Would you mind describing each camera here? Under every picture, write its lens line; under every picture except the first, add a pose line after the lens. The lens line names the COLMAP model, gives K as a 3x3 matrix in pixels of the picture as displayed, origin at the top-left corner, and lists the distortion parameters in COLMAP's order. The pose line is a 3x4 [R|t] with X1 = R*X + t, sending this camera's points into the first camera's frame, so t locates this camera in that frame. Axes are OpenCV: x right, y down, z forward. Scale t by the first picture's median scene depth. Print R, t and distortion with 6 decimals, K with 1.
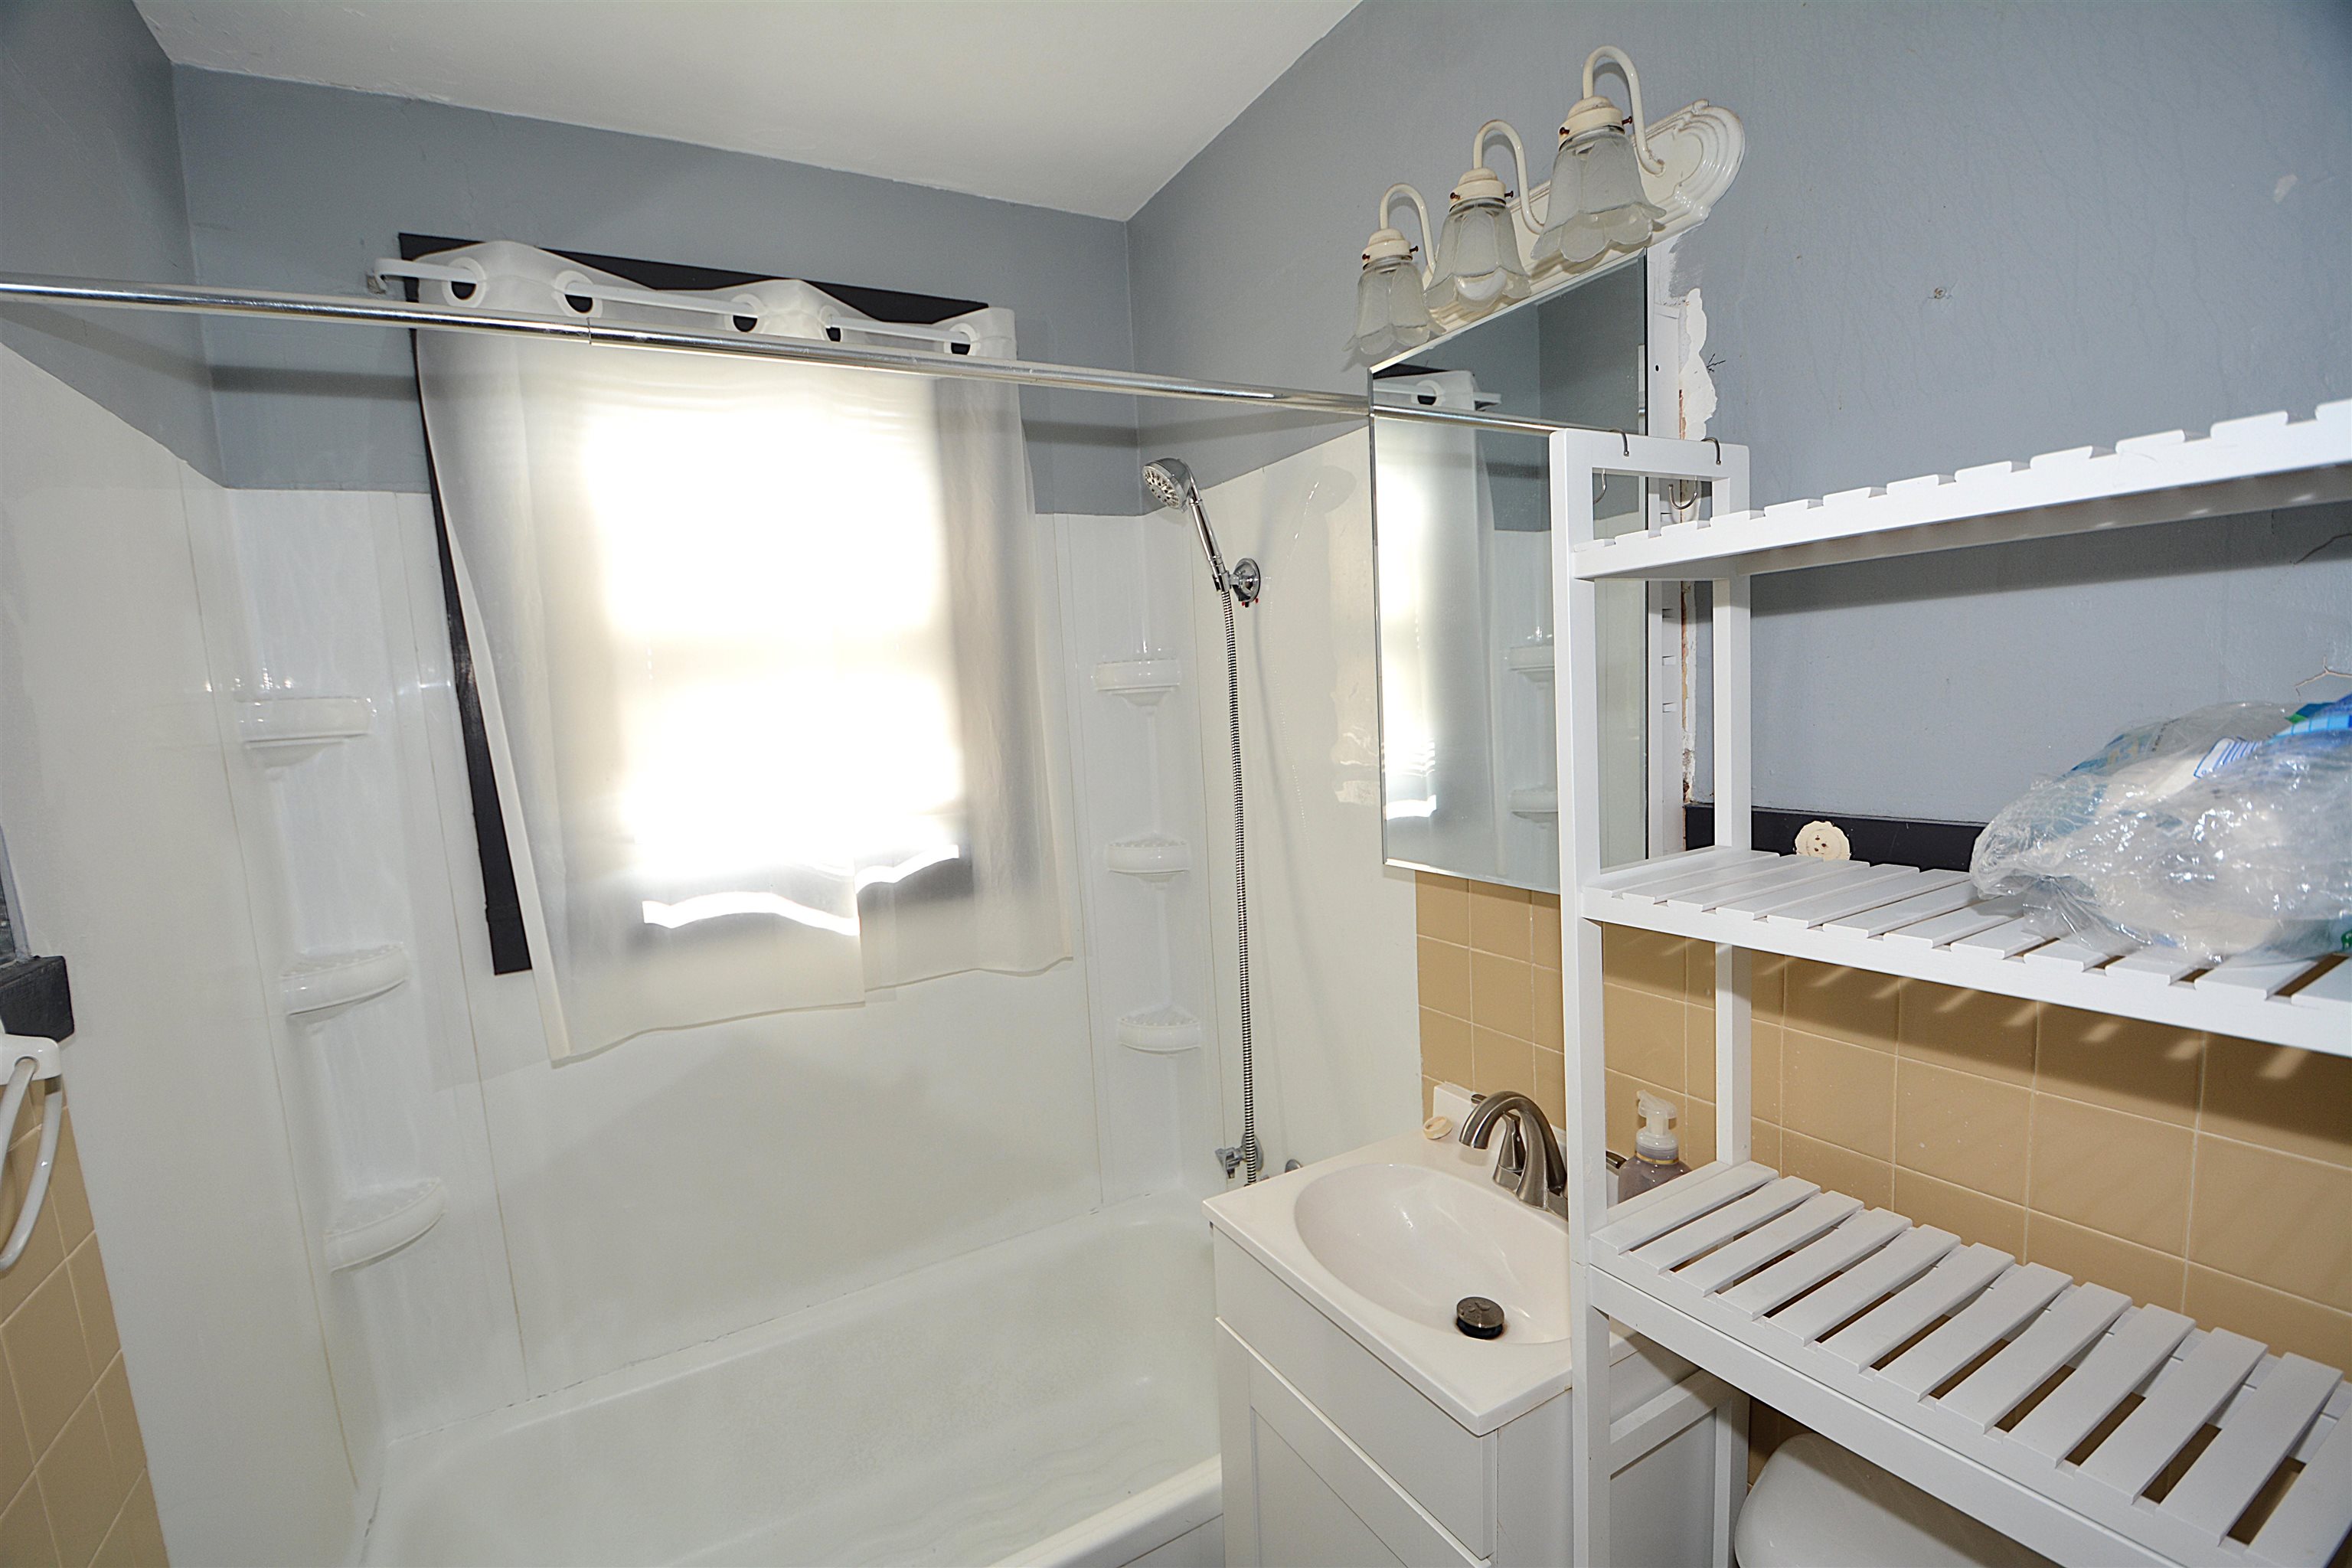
lens RADIAL K [[1035.4, 0, 1156.6], [0, 1035.4, 807.0], [0, 0, 1]] dist [0.013370, -0.021404]
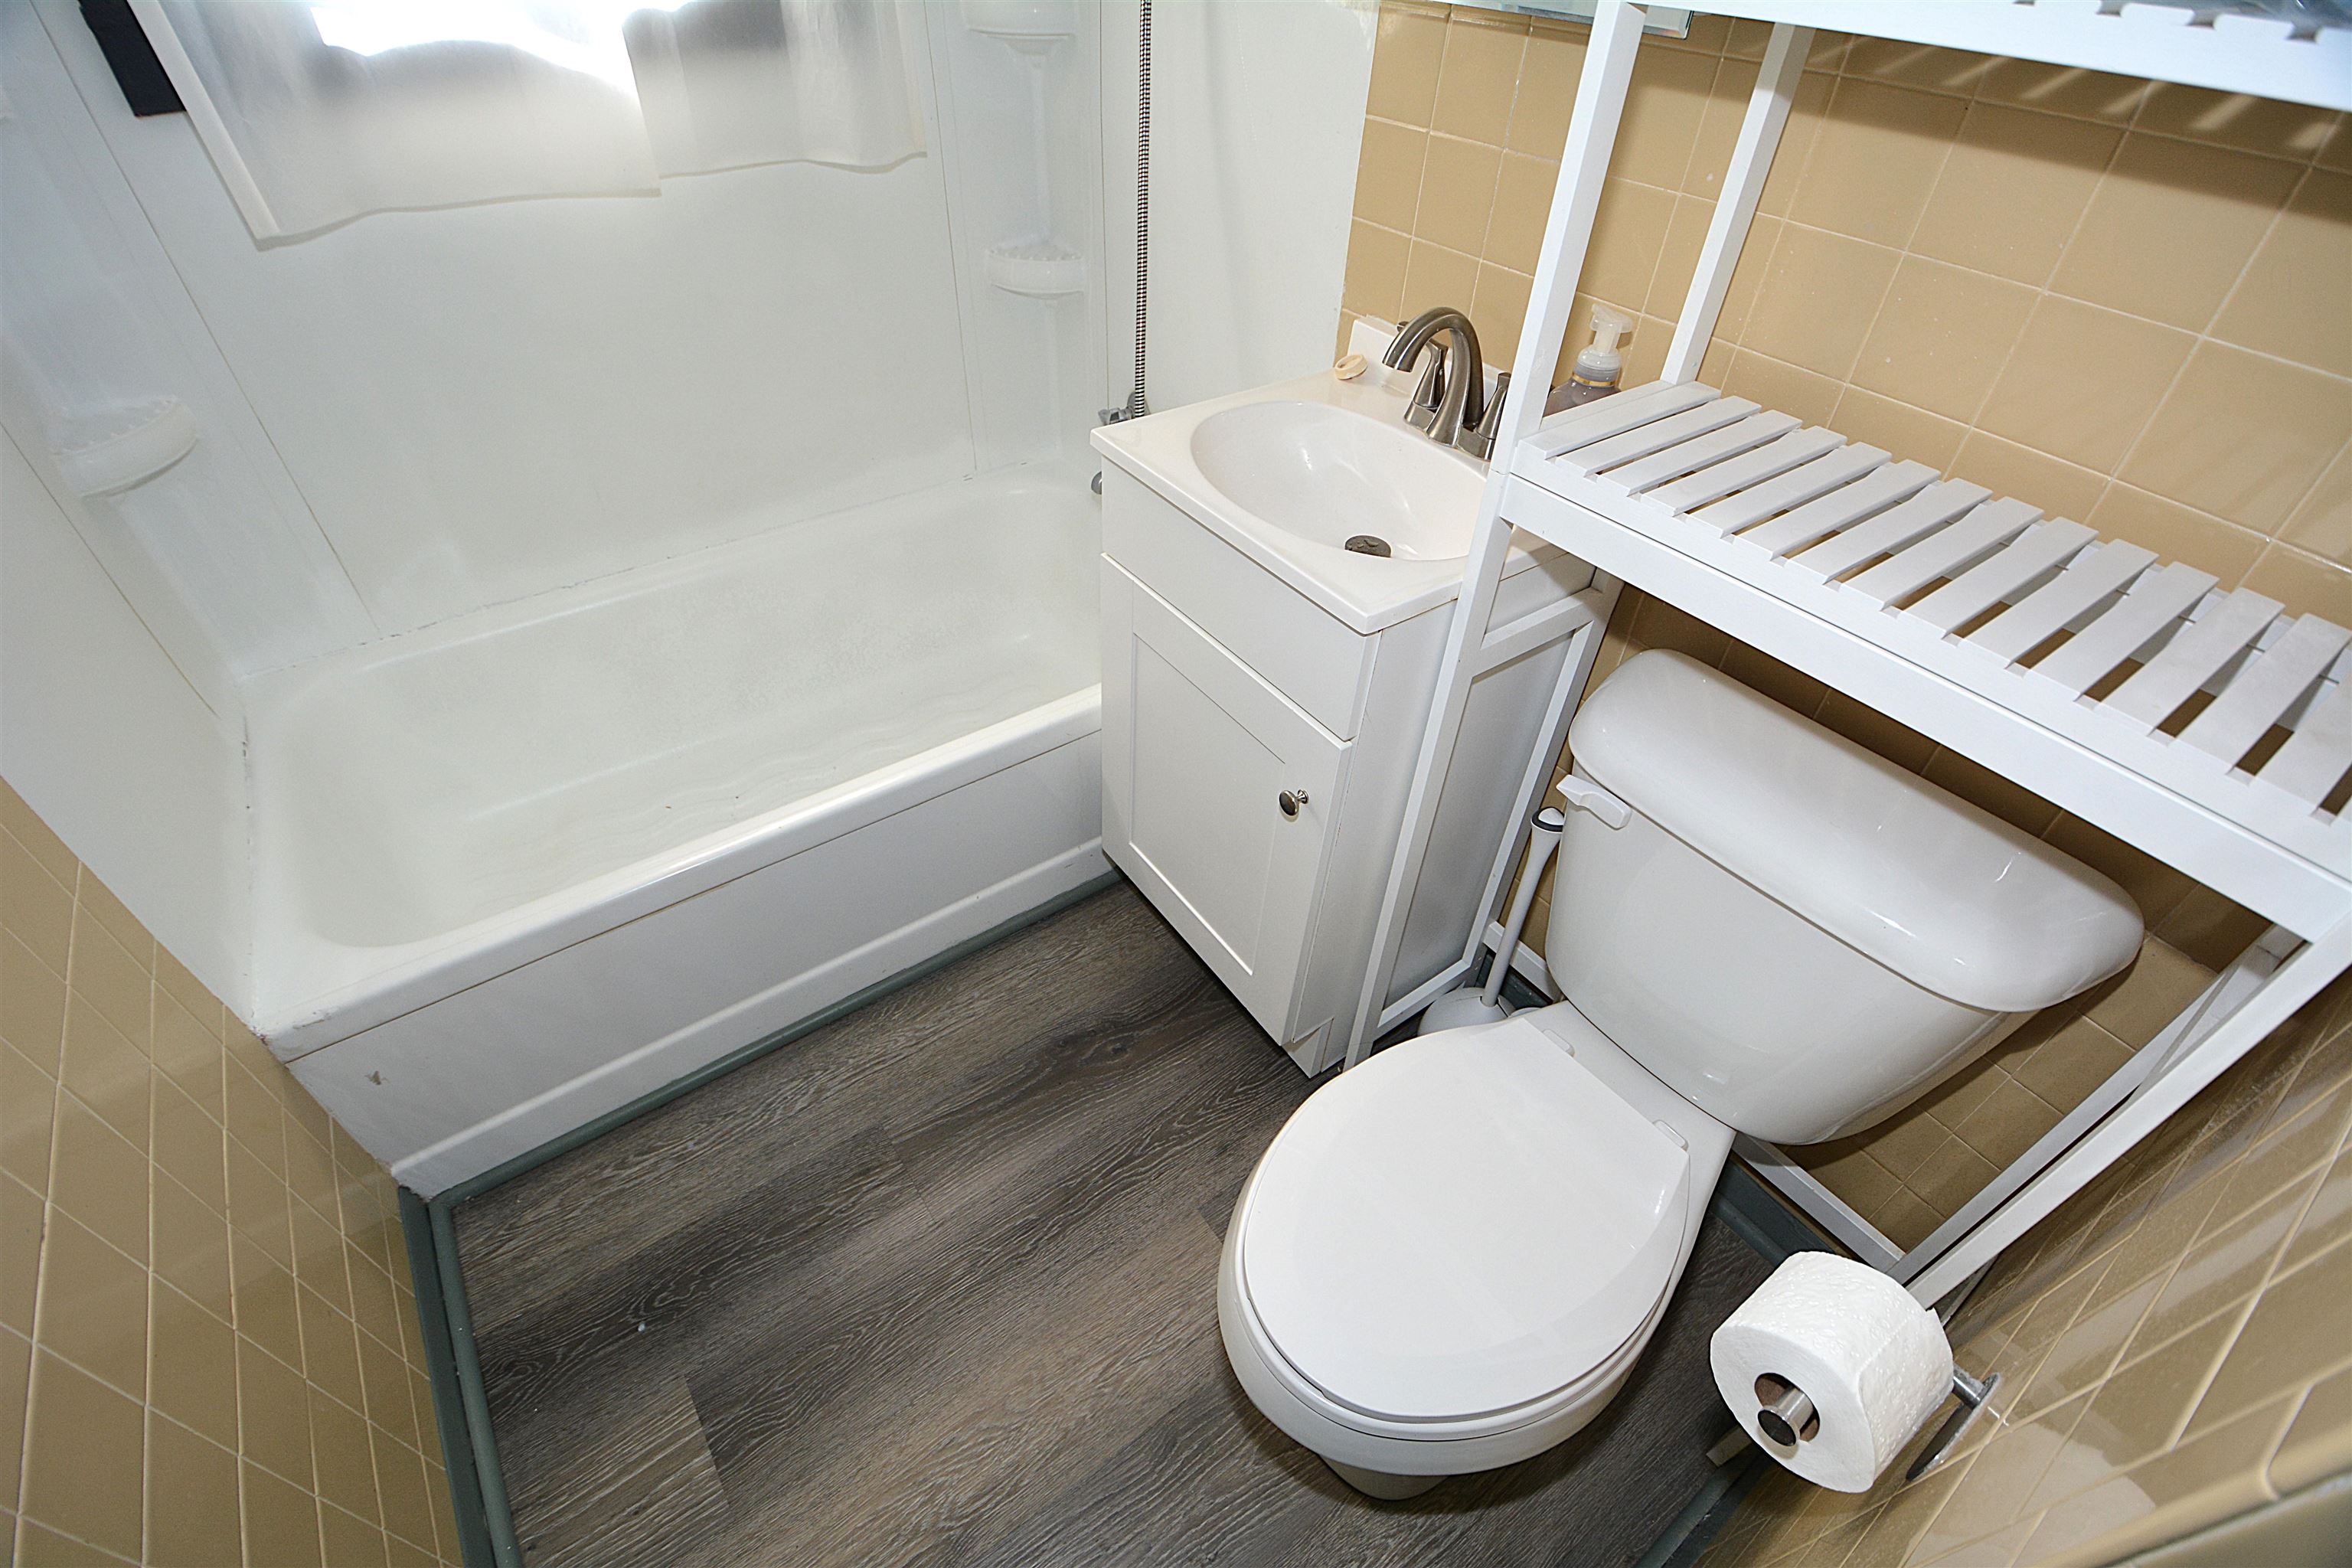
lens RADIAL K [[1032.3, 0, 1161.2], [0, 1032.3, 808.0], [0, 0, 1]] dist [0.017660, -0.027020]
pose [[0.992120, -0.009572, 0.124928, -0.010701], [-0.066255, 0.806192, 0.587933, 0.114524], [-0.106344, -0.591577, 0.799204, 0.079541]]
